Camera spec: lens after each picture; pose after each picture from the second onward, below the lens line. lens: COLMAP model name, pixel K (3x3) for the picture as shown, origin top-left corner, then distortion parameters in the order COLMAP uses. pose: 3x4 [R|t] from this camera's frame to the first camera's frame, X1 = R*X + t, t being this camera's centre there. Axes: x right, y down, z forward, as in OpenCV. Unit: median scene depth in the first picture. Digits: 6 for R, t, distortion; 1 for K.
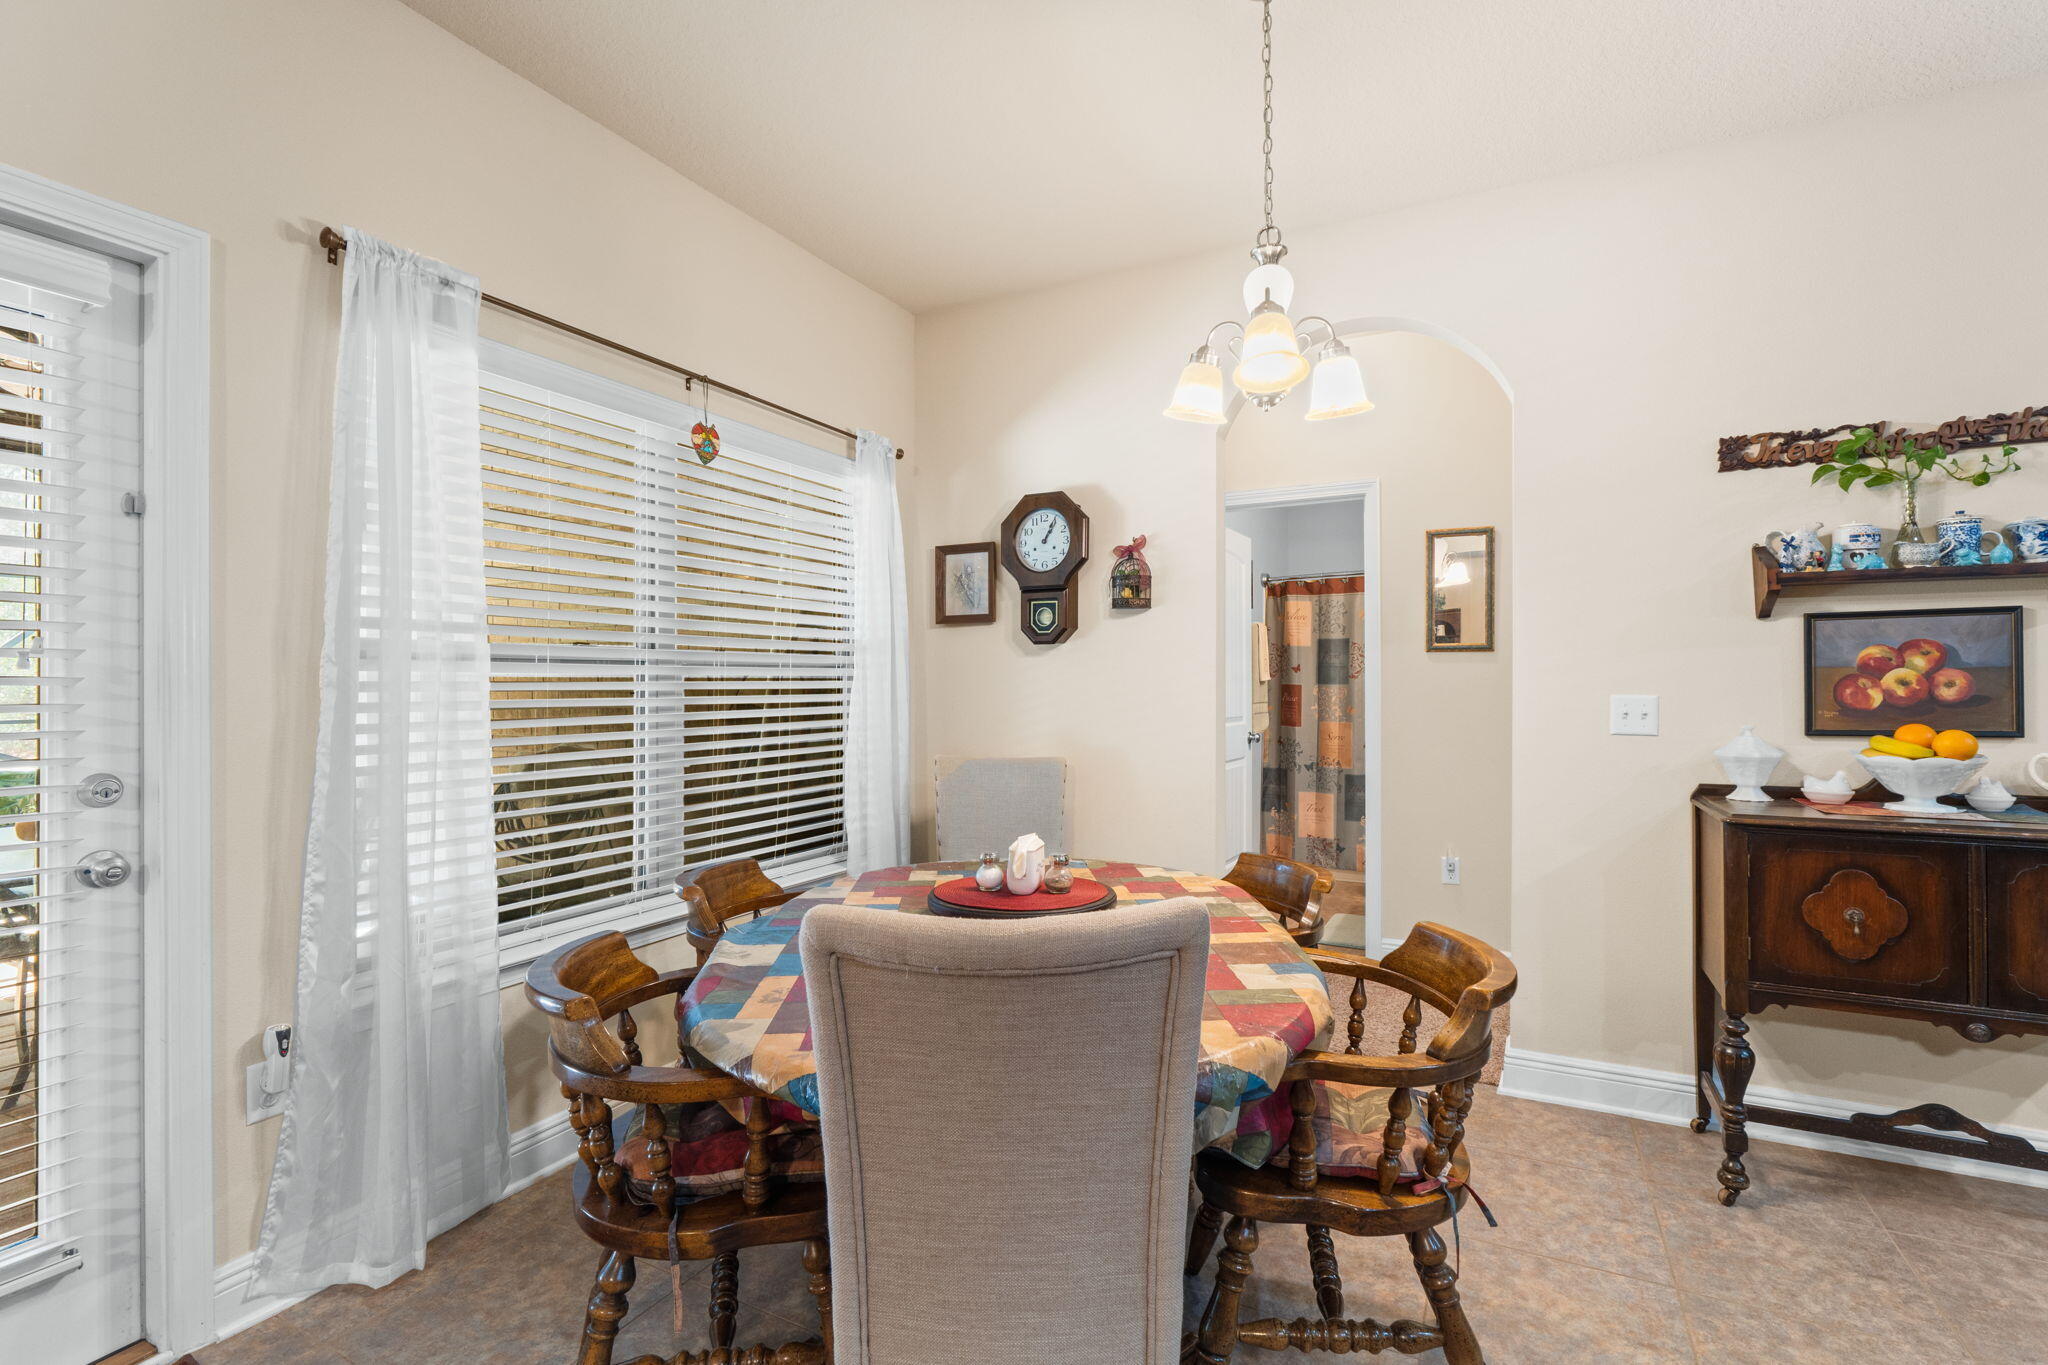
lens RADIAL K [[898.7, 0, 1027.7], [0, 898.7, 678.3], [0, 0, 1]] dist [-0.001781, -0.000418]
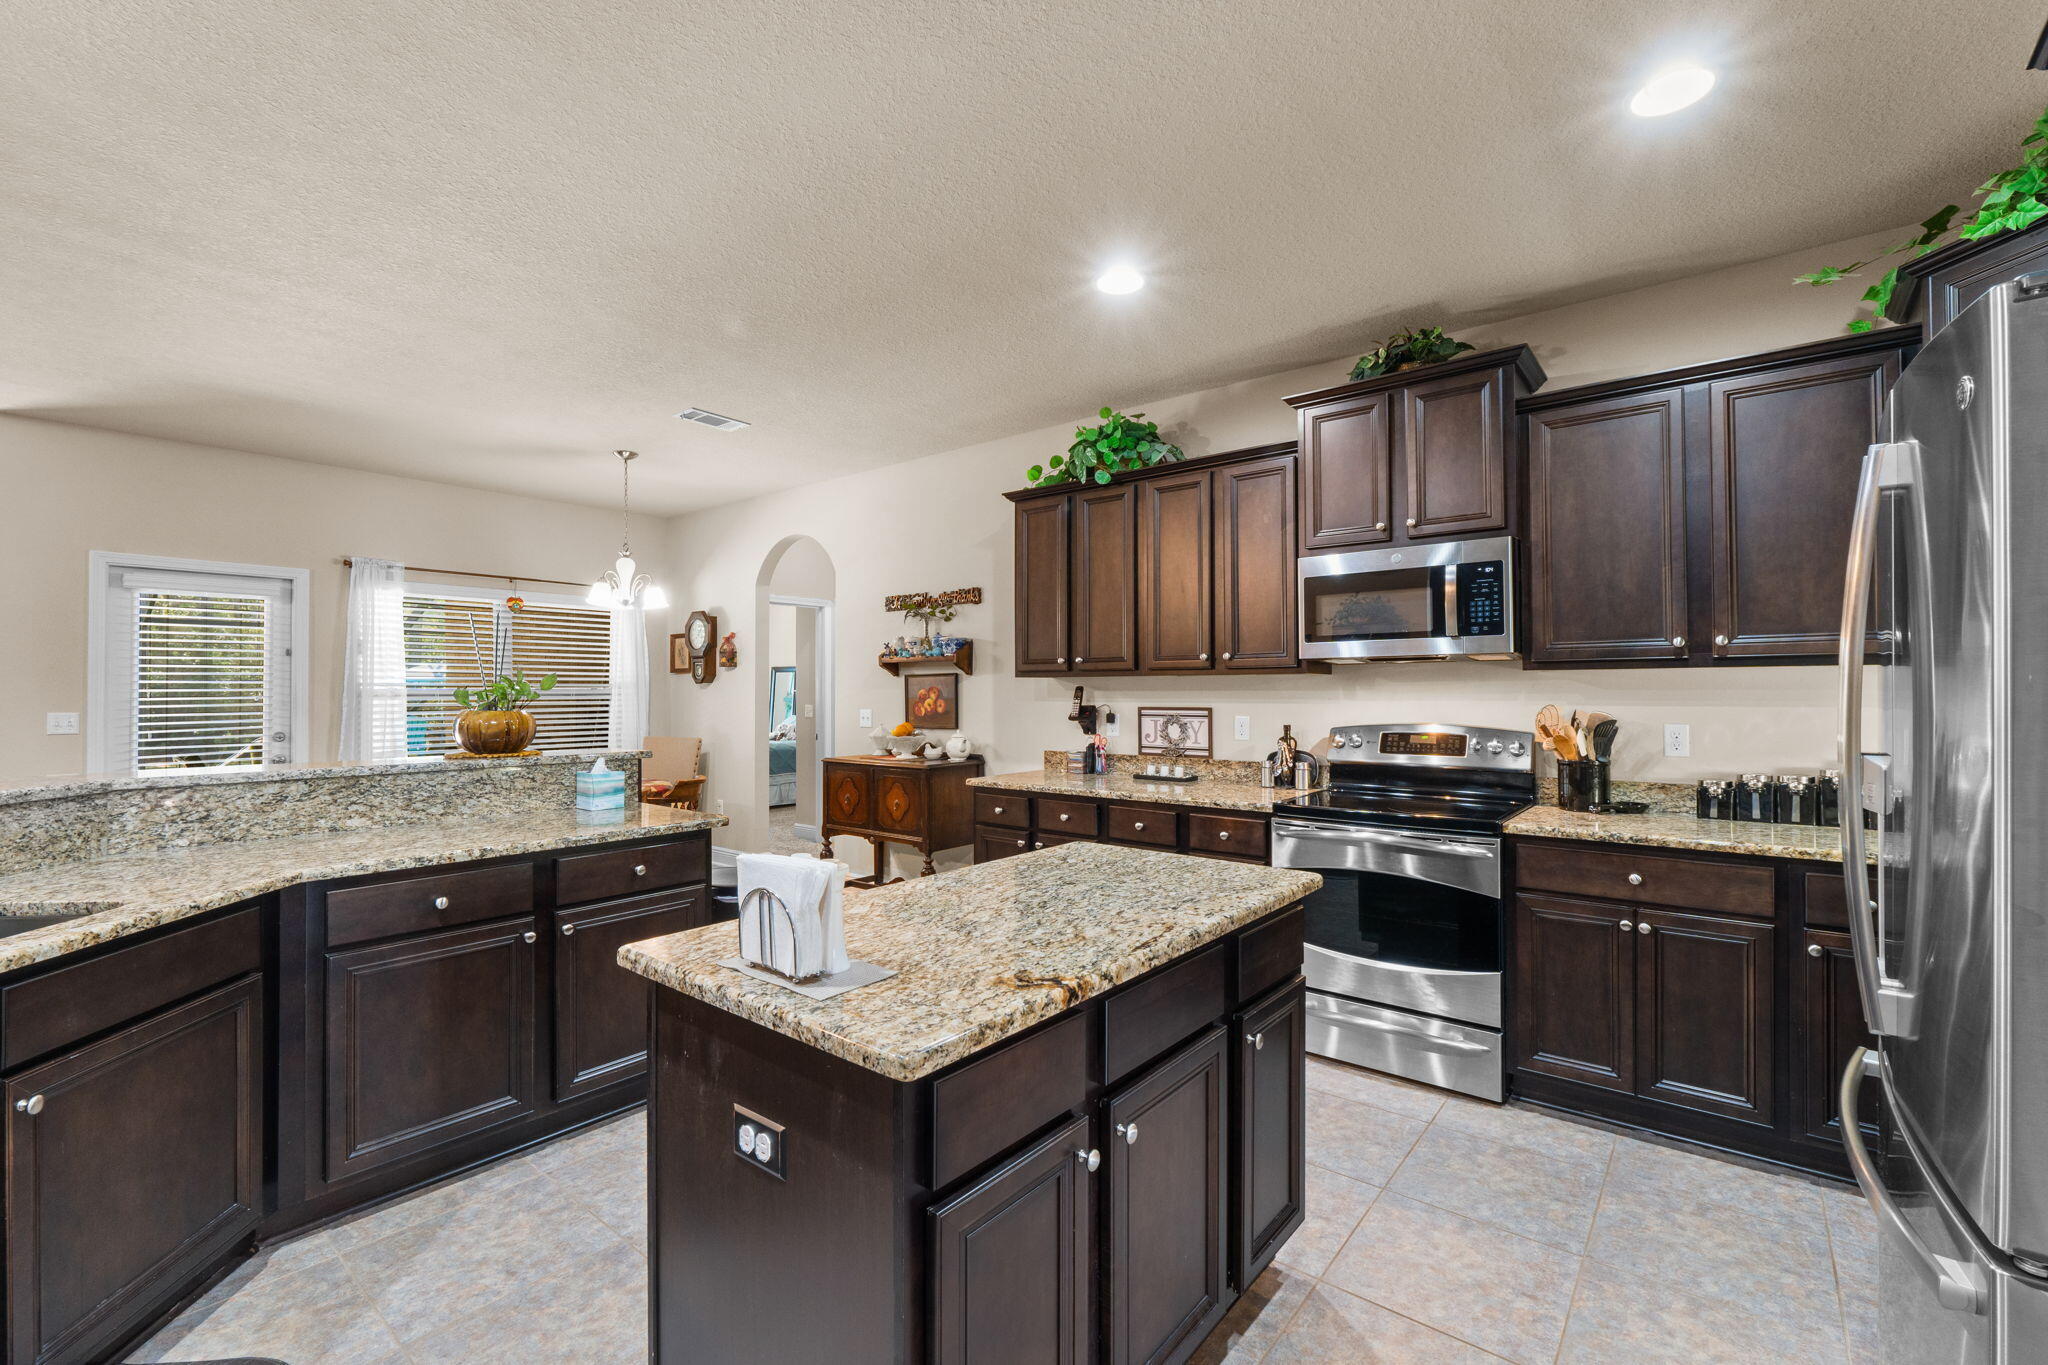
lens RADIAL K [[862.9, 0, 1024.0], [0, 862.9, 682.5], [0, 0, 1]] dist [0.000618, 0.000137]
pose [[0.979544, -0.003033, -0.201208, 1.608646], [0.001425, 0.999966, -0.008134, -0.033950], [0.201226, 0.007681, 0.979515, -1.102545]]
